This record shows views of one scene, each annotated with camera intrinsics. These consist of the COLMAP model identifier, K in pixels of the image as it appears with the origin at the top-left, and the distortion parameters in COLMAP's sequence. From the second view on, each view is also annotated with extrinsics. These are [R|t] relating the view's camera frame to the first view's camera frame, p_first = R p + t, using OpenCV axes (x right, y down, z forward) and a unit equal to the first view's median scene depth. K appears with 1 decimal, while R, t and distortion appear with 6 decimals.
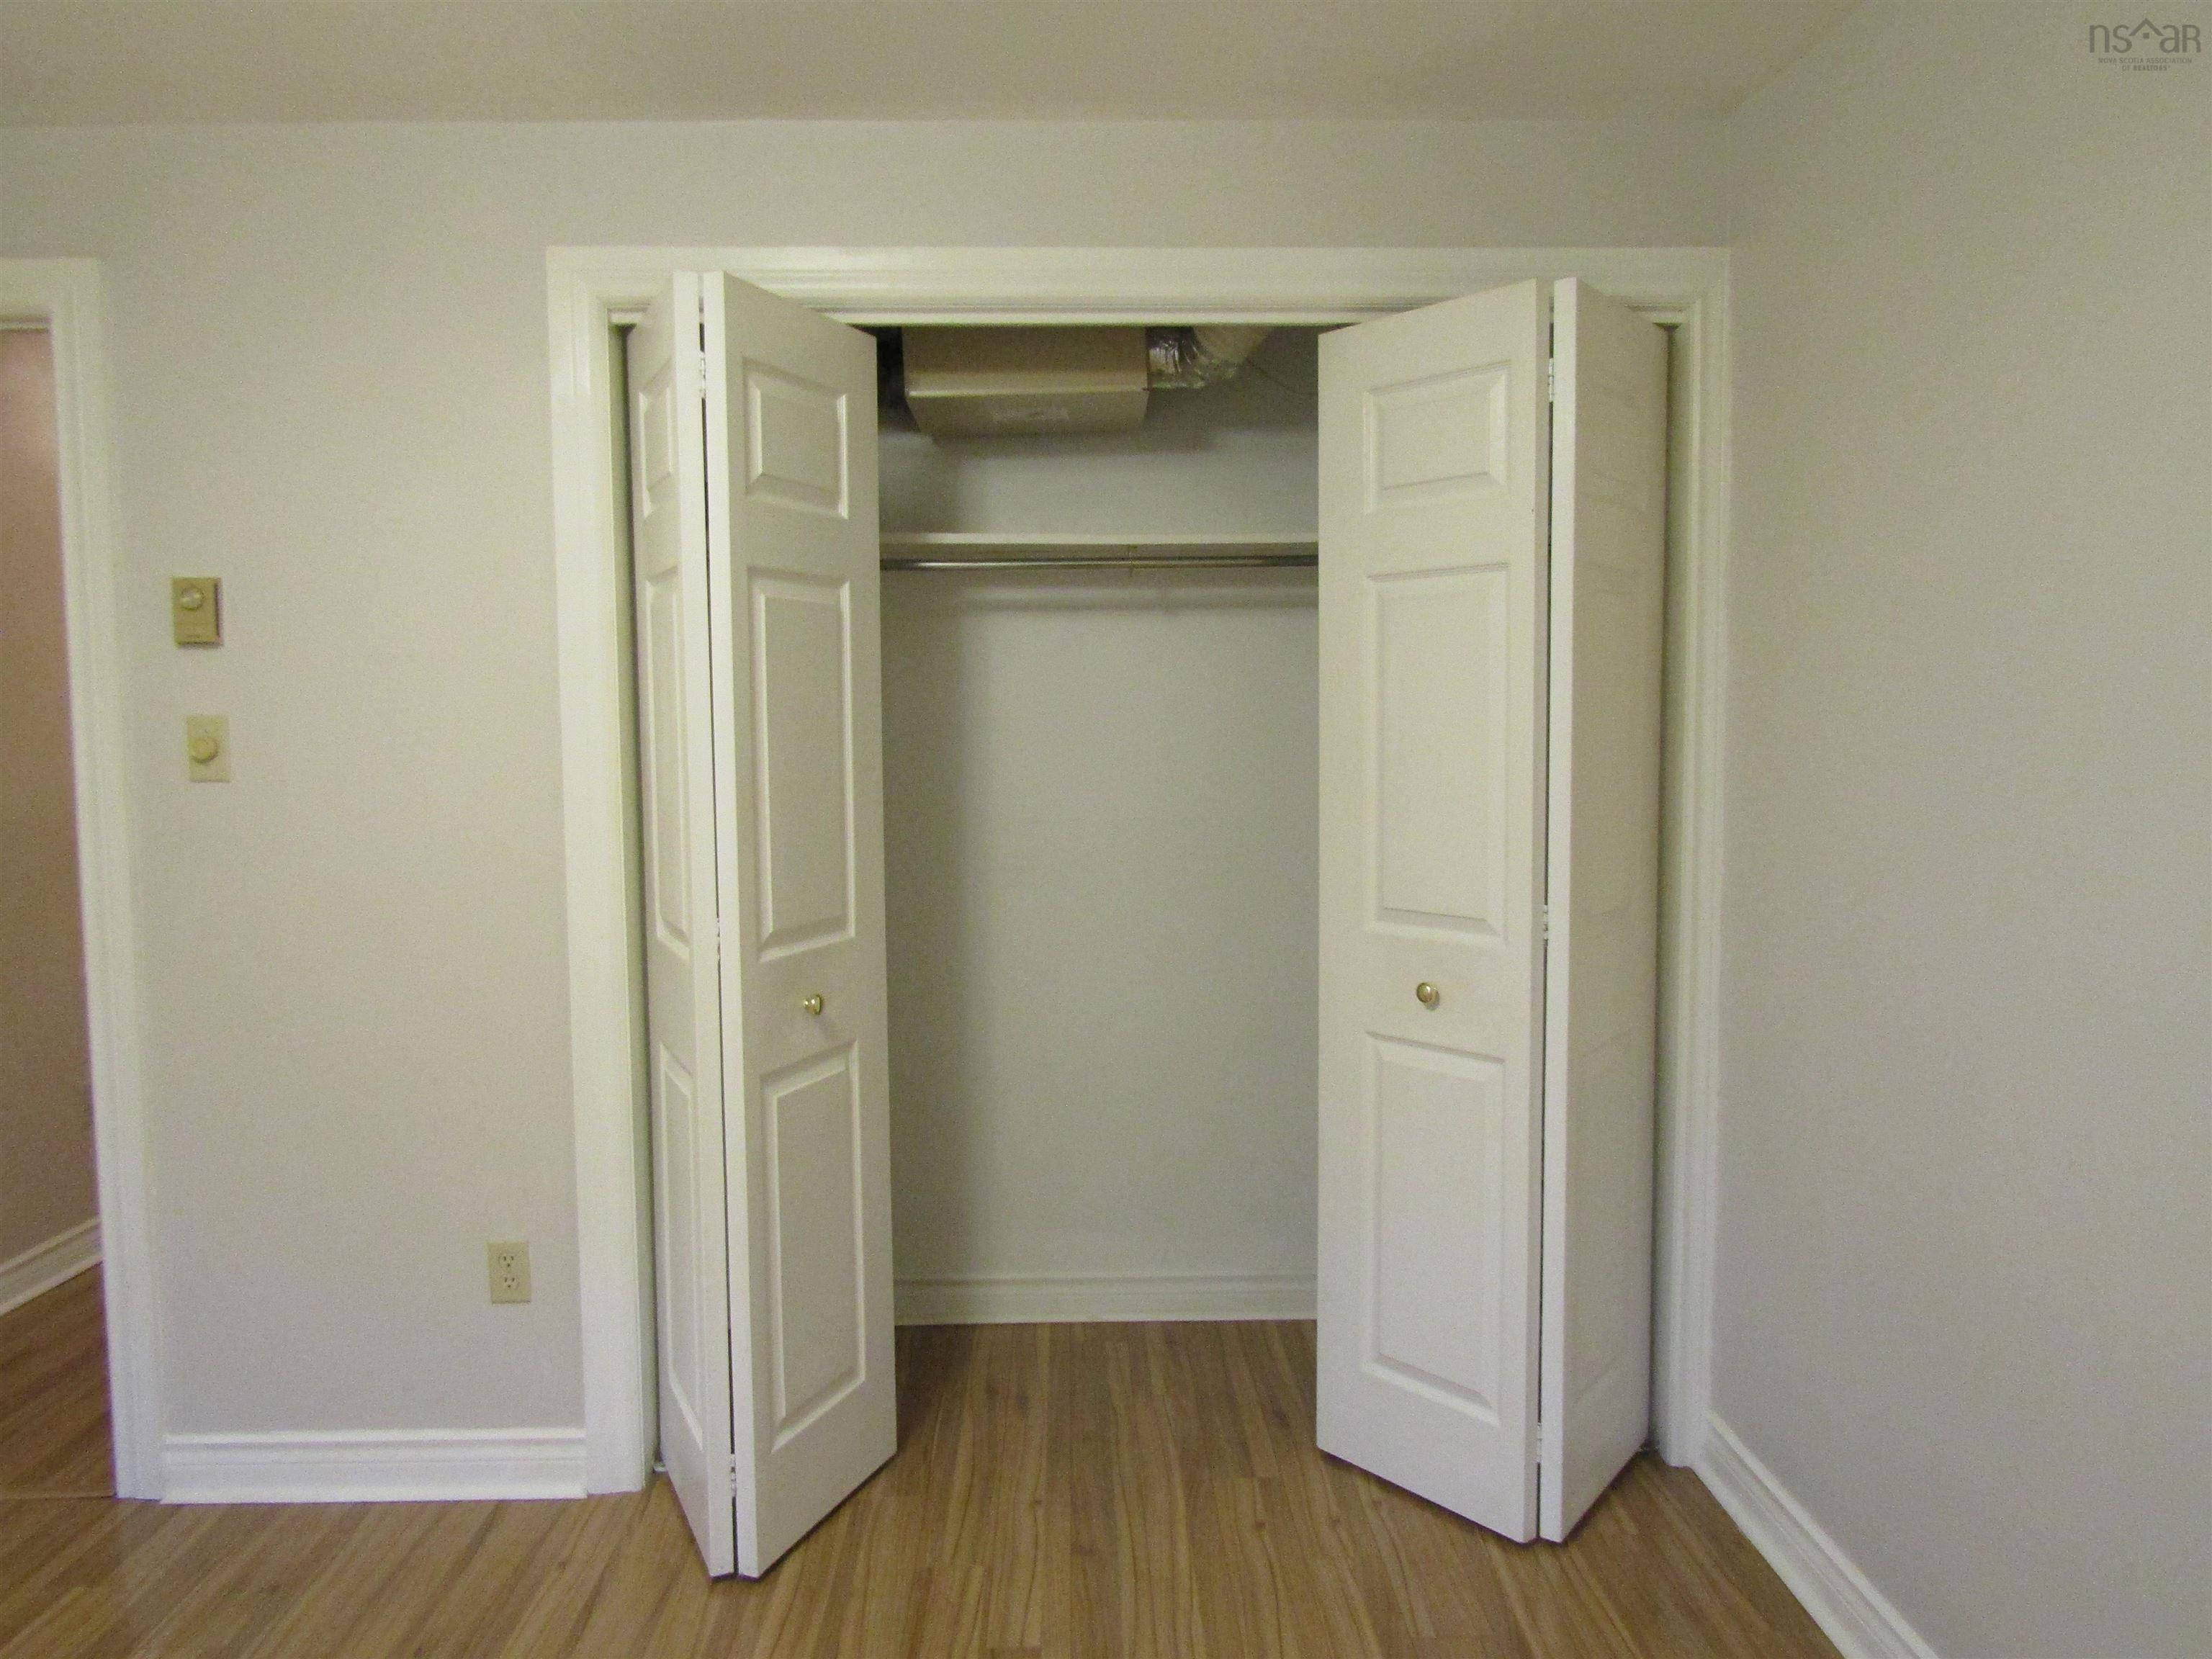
lens RADIAL K [[1559.6, 0, 1106.0], [0, 1559.6, 829.5], [0, 0, 1]] dist [0.005134, -0.005482]
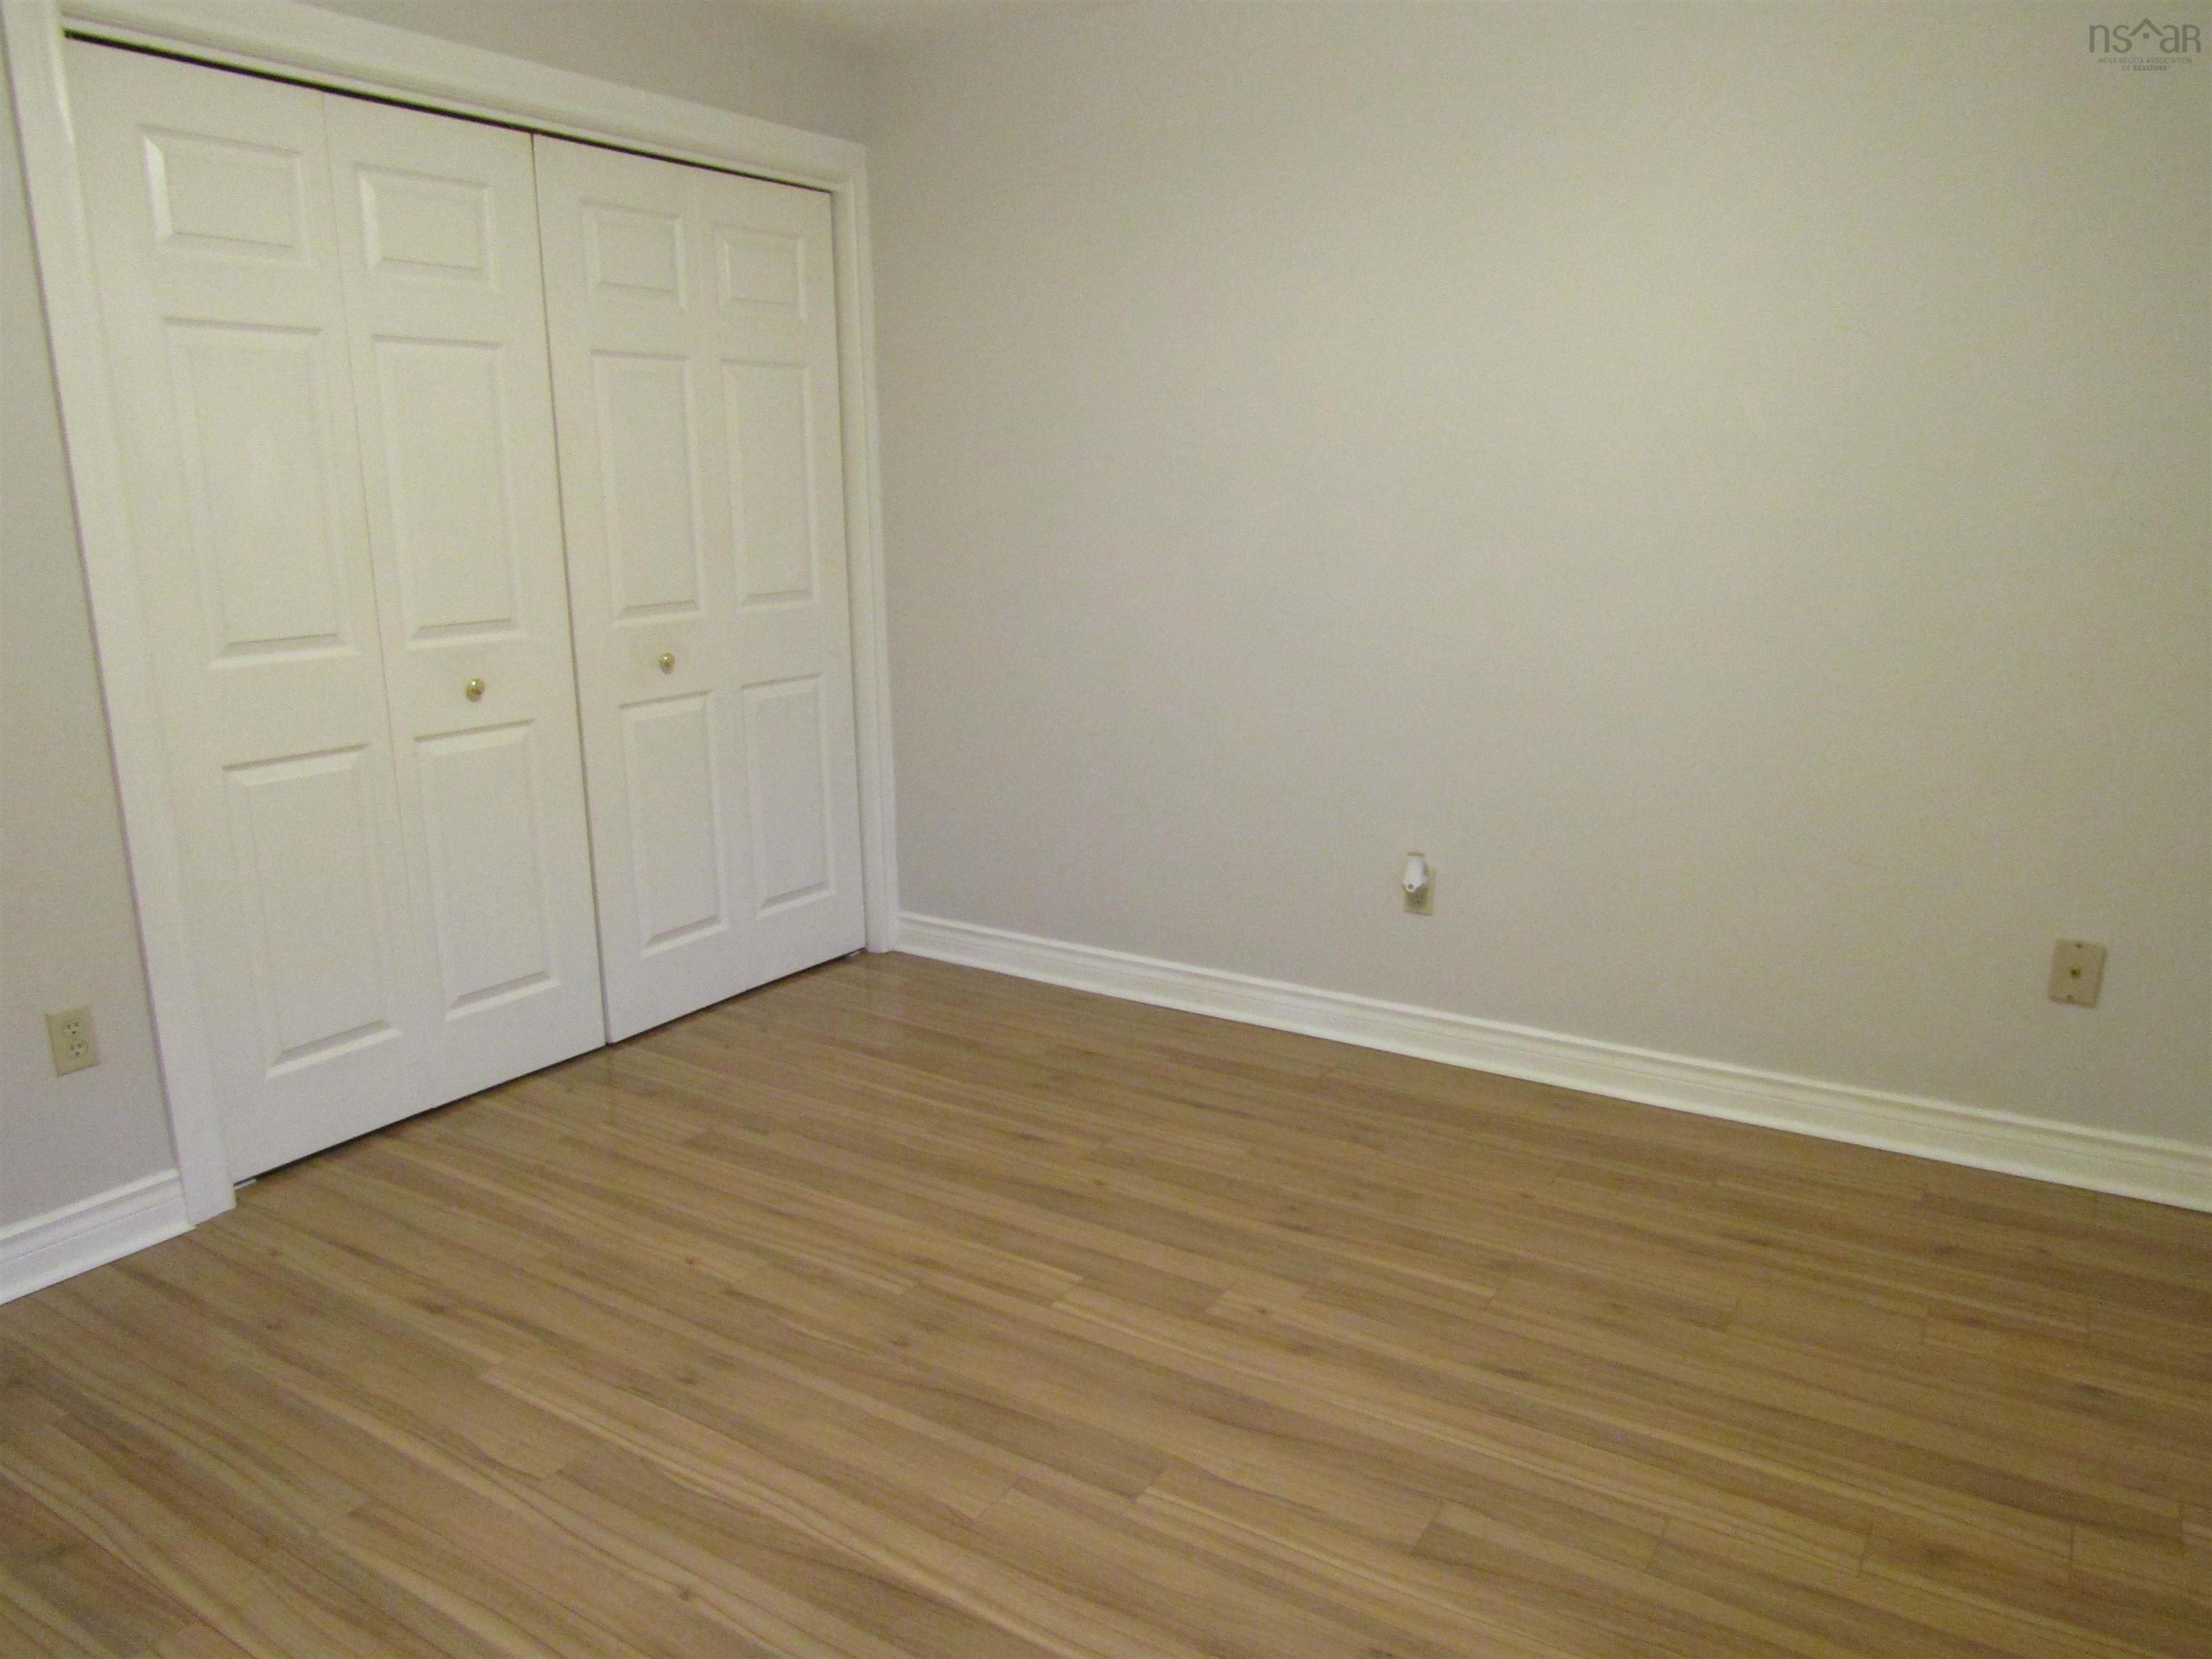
lens RADIAL K [[1559.6, 0, 1106.0], [0, 1559.6, 829.5], [0, 0, 1]] dist [0.005134, -0.005482]
pose [[0.553552, -0.175926, 0.814021, -0.790340], [0.059418, 0.983286, 0.172101, 0.028293], [-0.830692, -0.046899, 0.554753, -0.057282]]
